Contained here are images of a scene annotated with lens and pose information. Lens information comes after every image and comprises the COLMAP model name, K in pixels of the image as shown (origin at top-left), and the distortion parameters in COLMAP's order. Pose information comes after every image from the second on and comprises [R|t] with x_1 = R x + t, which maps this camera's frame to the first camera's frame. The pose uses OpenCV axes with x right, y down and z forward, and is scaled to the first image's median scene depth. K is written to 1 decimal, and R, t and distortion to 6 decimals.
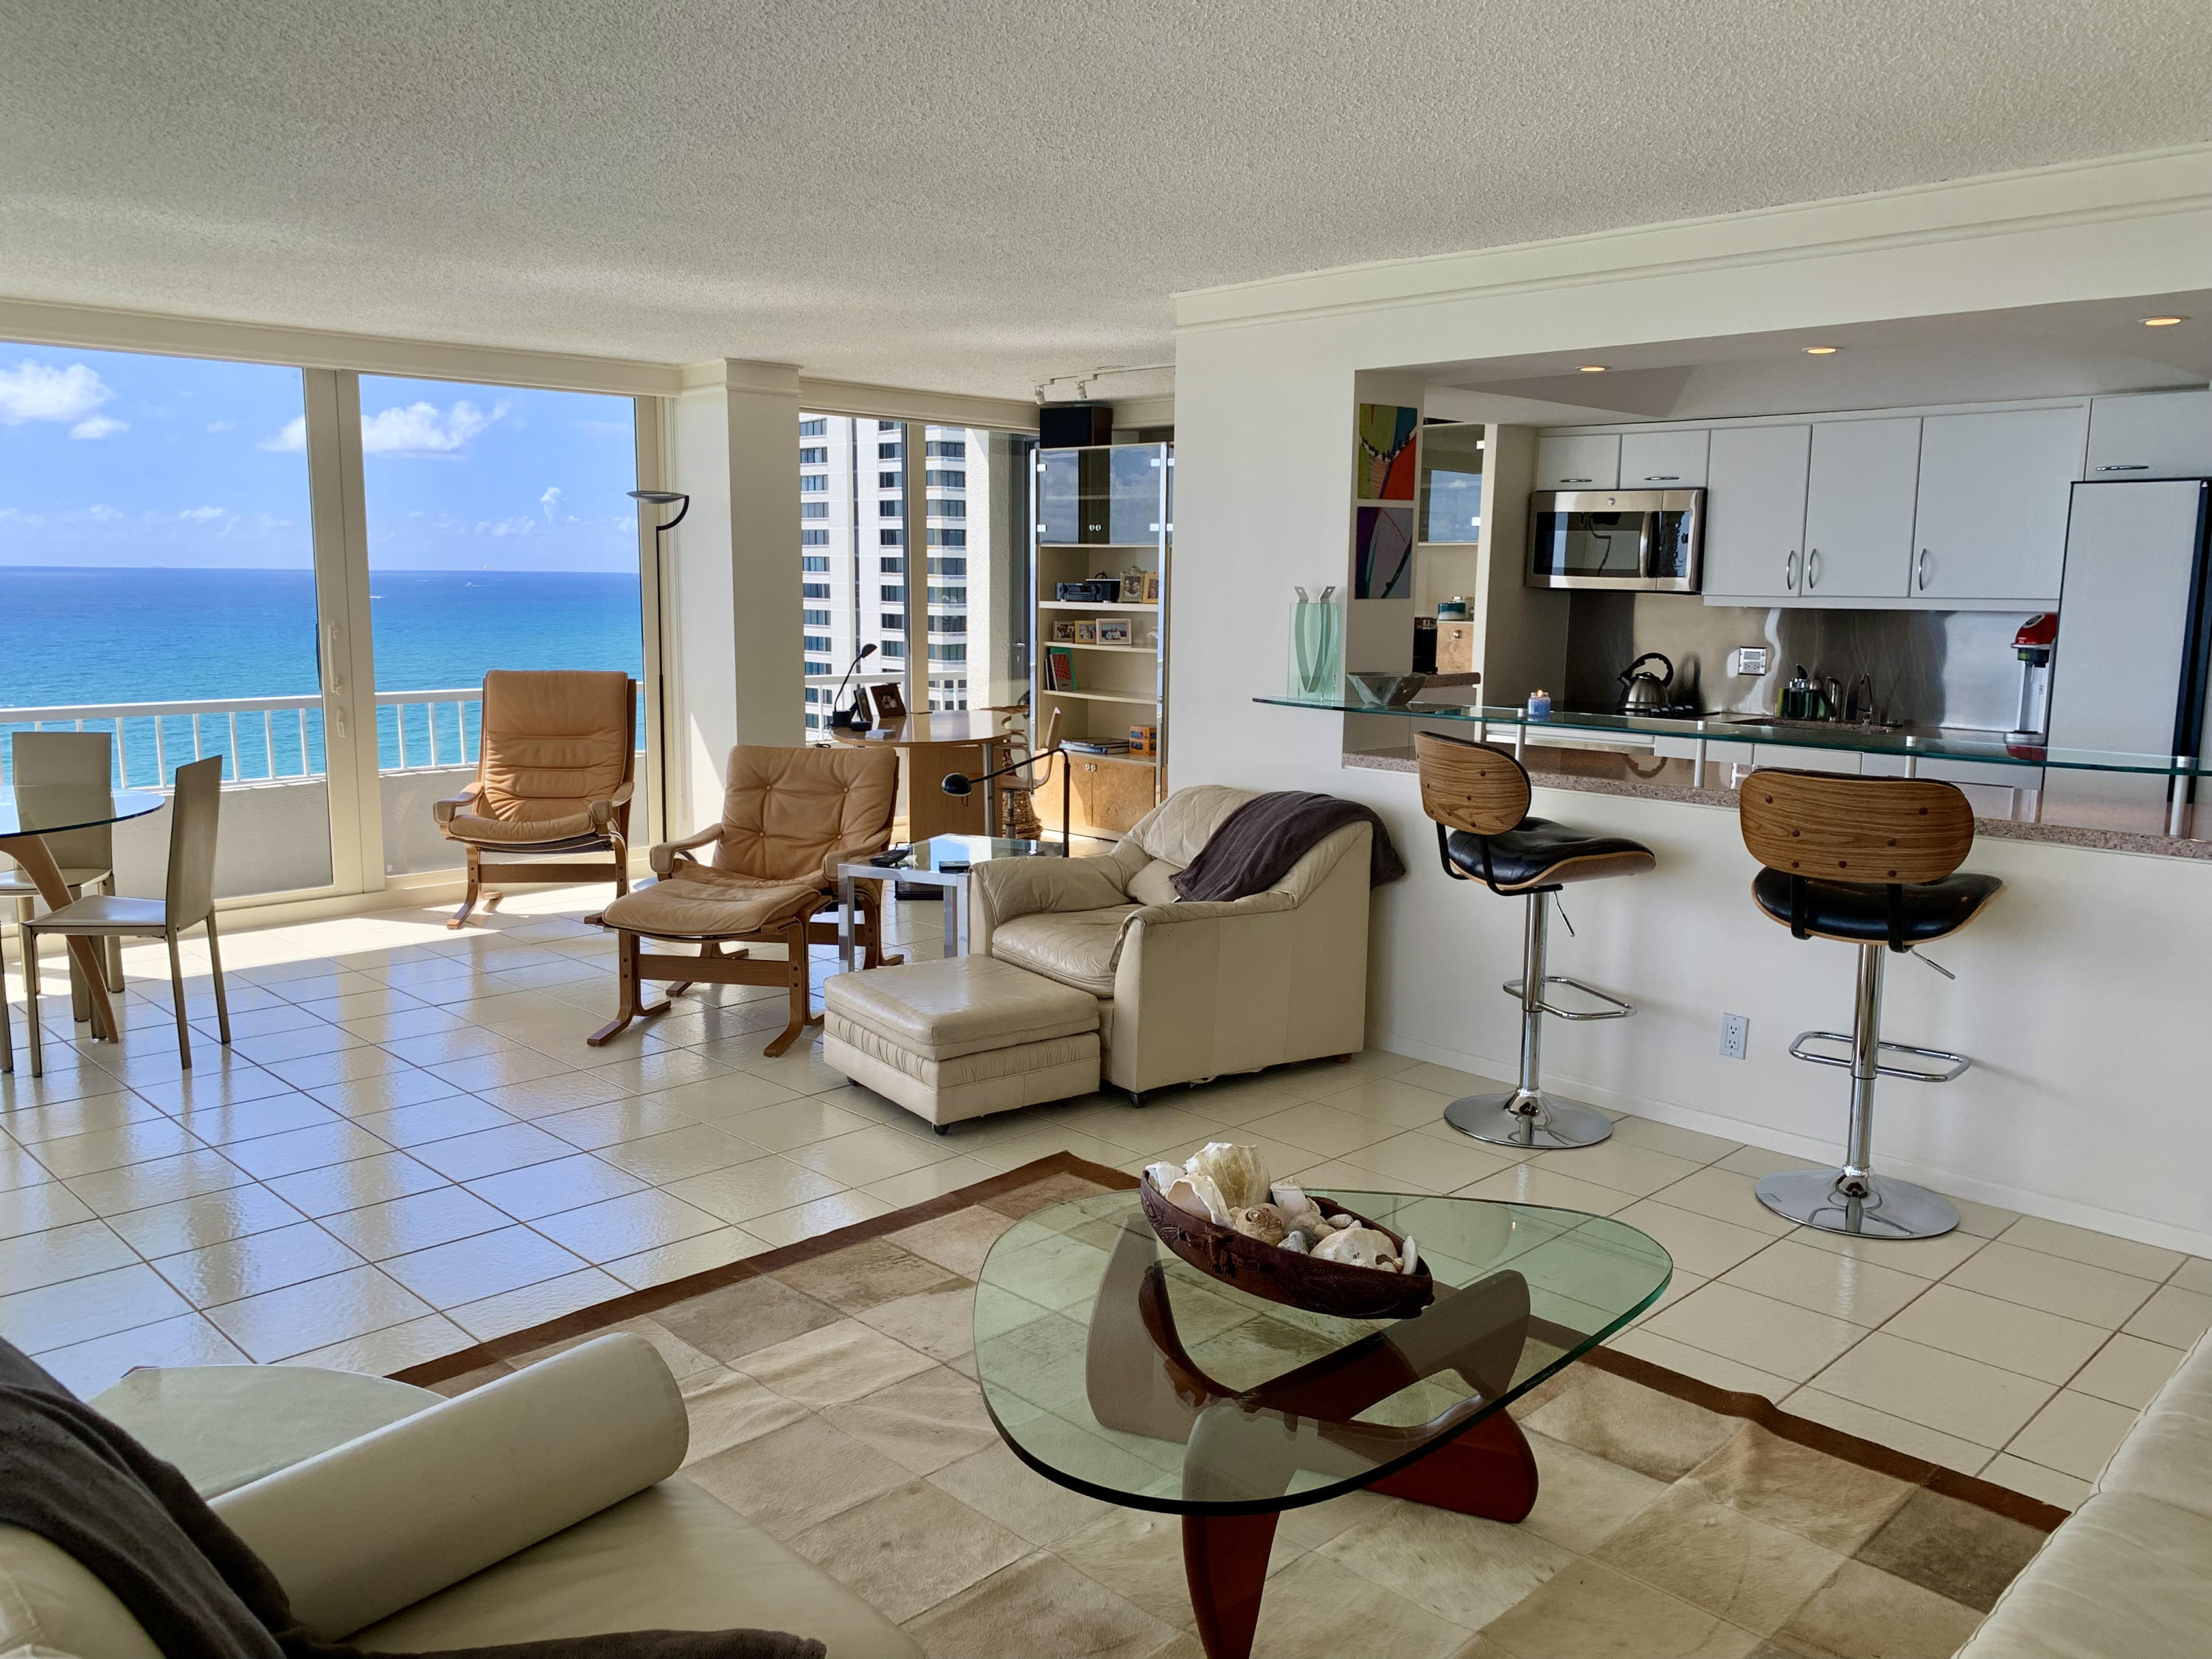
lens RADIAL K [[1690.0, 0, 1106.0], [0, 1690.0, 829.5], [0, 0, 1]] dist [0.089268, -0.168660]
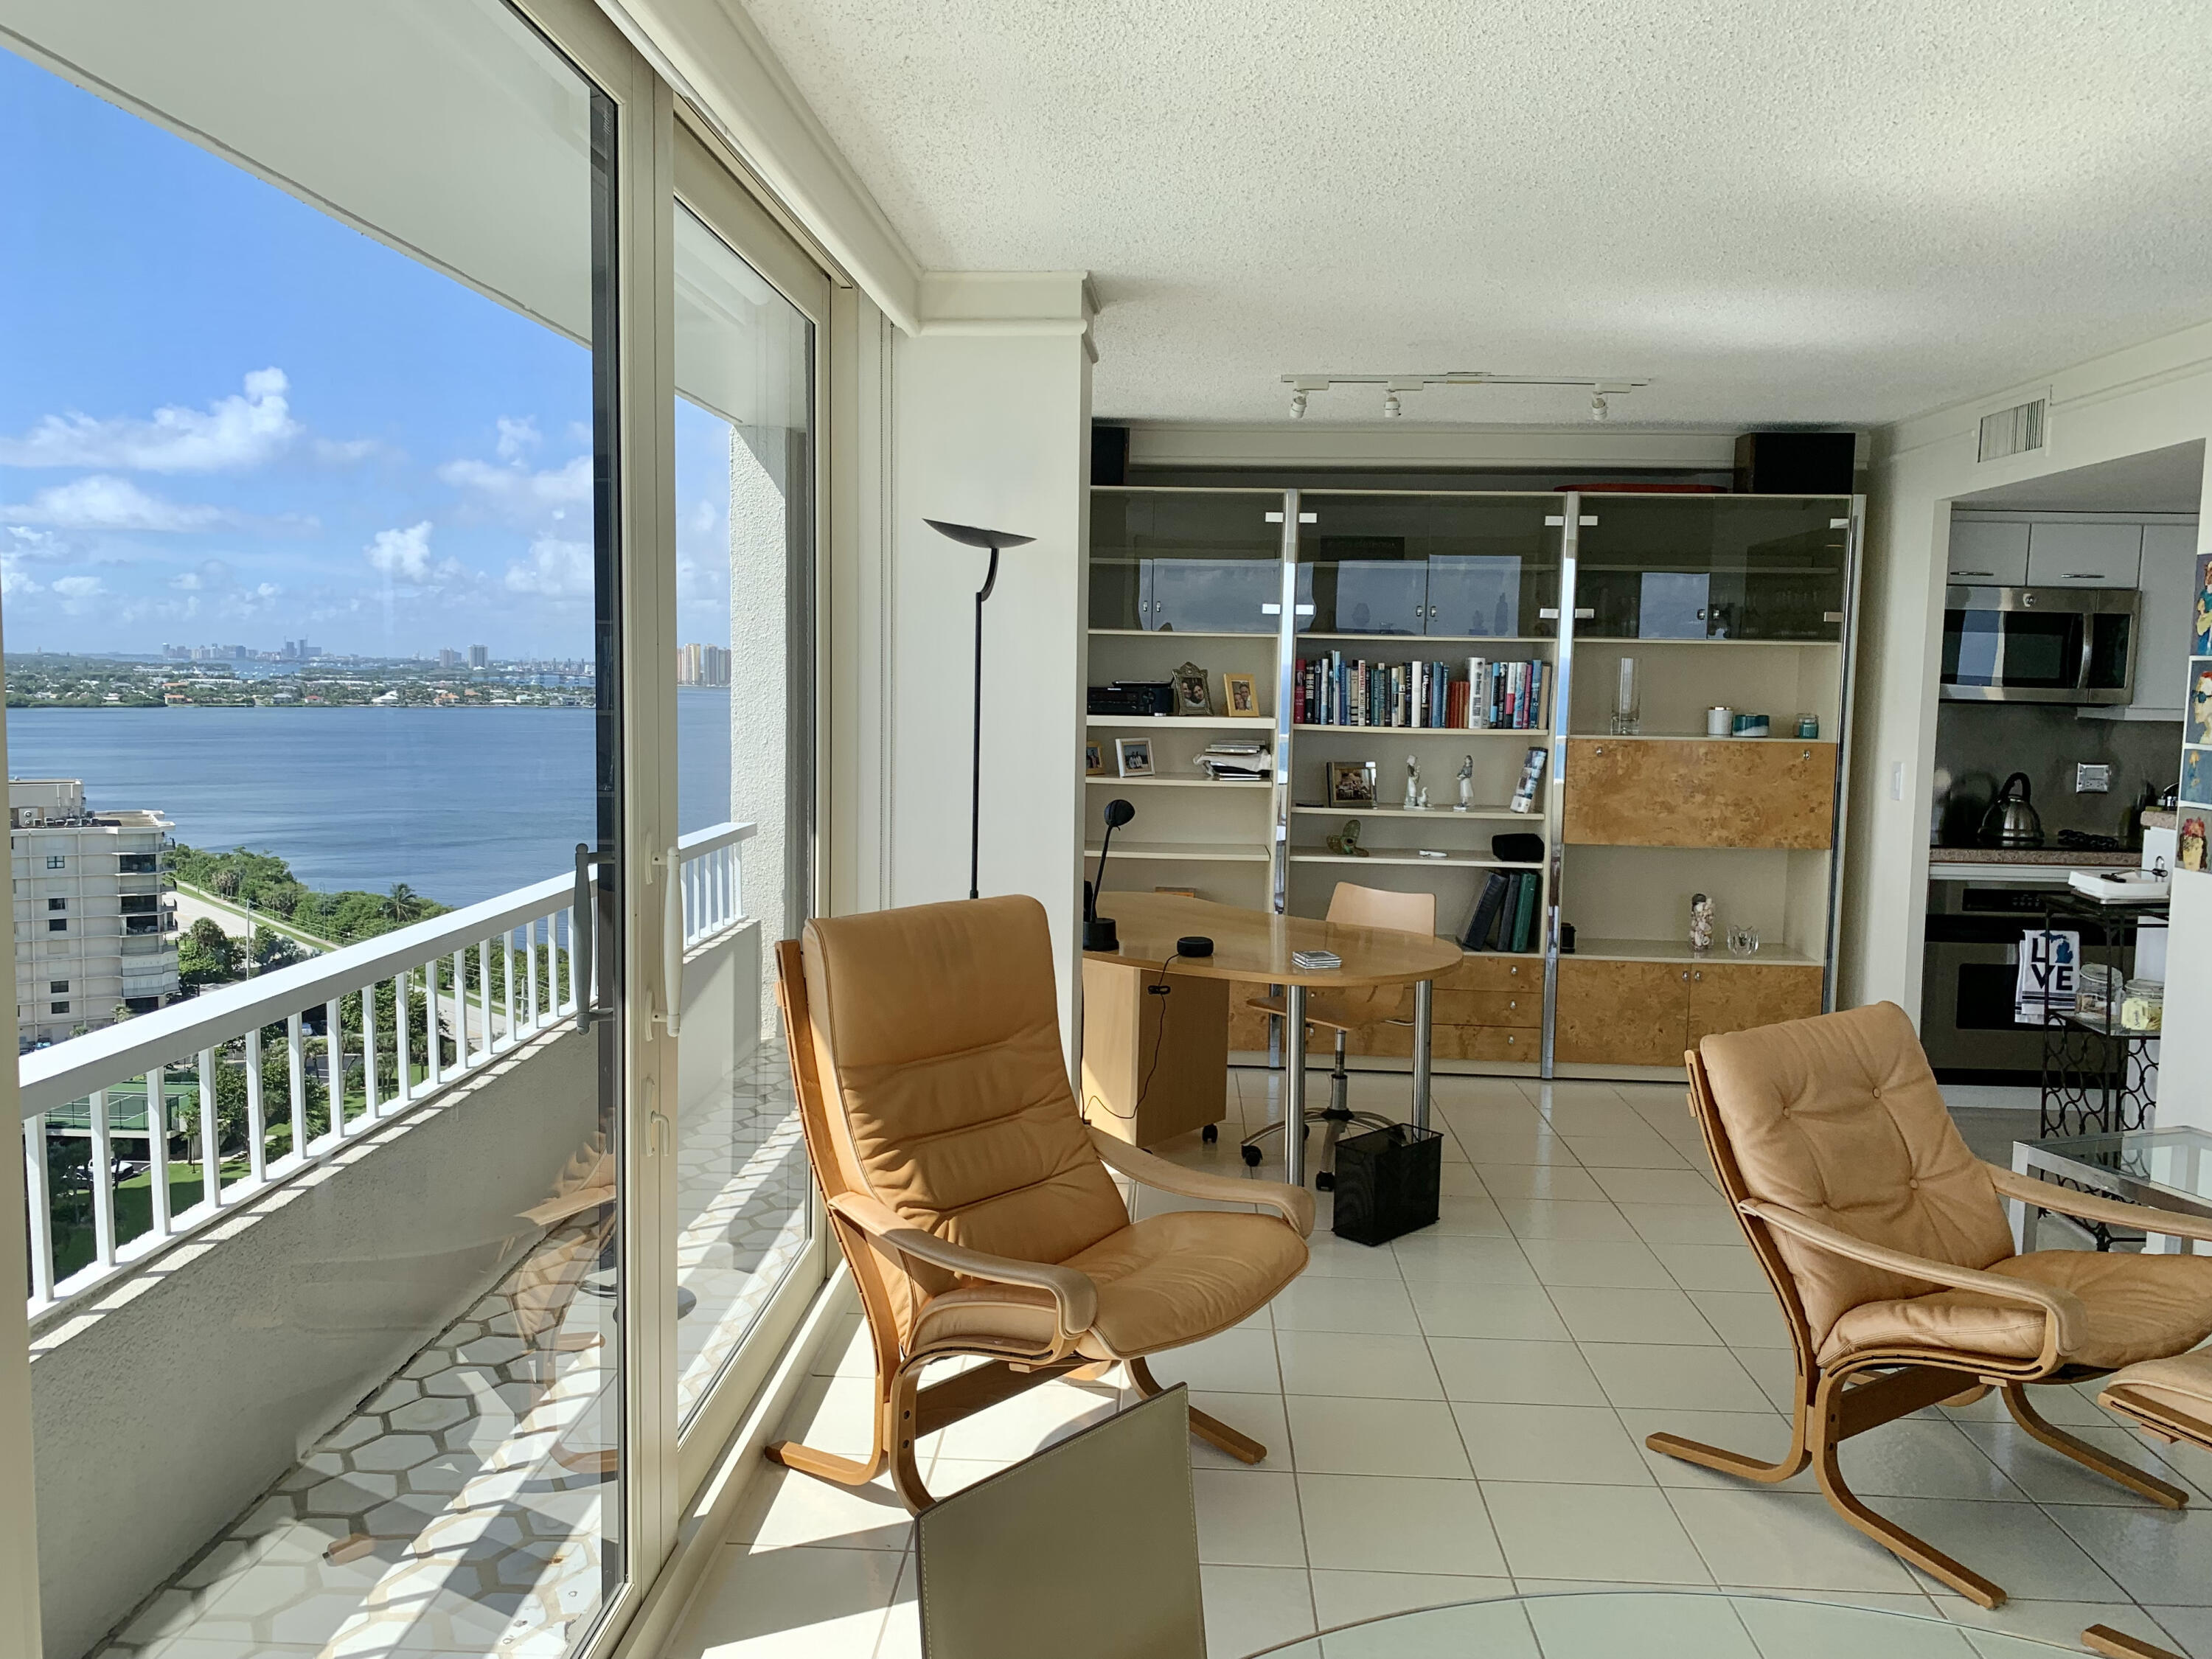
lens RADIAL K [[1690.0, 0, 1106.0], [0, 1690.0, 829.5], [0, 0, 1]] dist [0.089268, -0.168660]
pose [[0.732627, -0.062688, 0.677738, -0.464454], [0.091026, 0.995829, -0.006288, -0.083713], [-0.674516, 0.066299, 0.735277, 0.503486]]
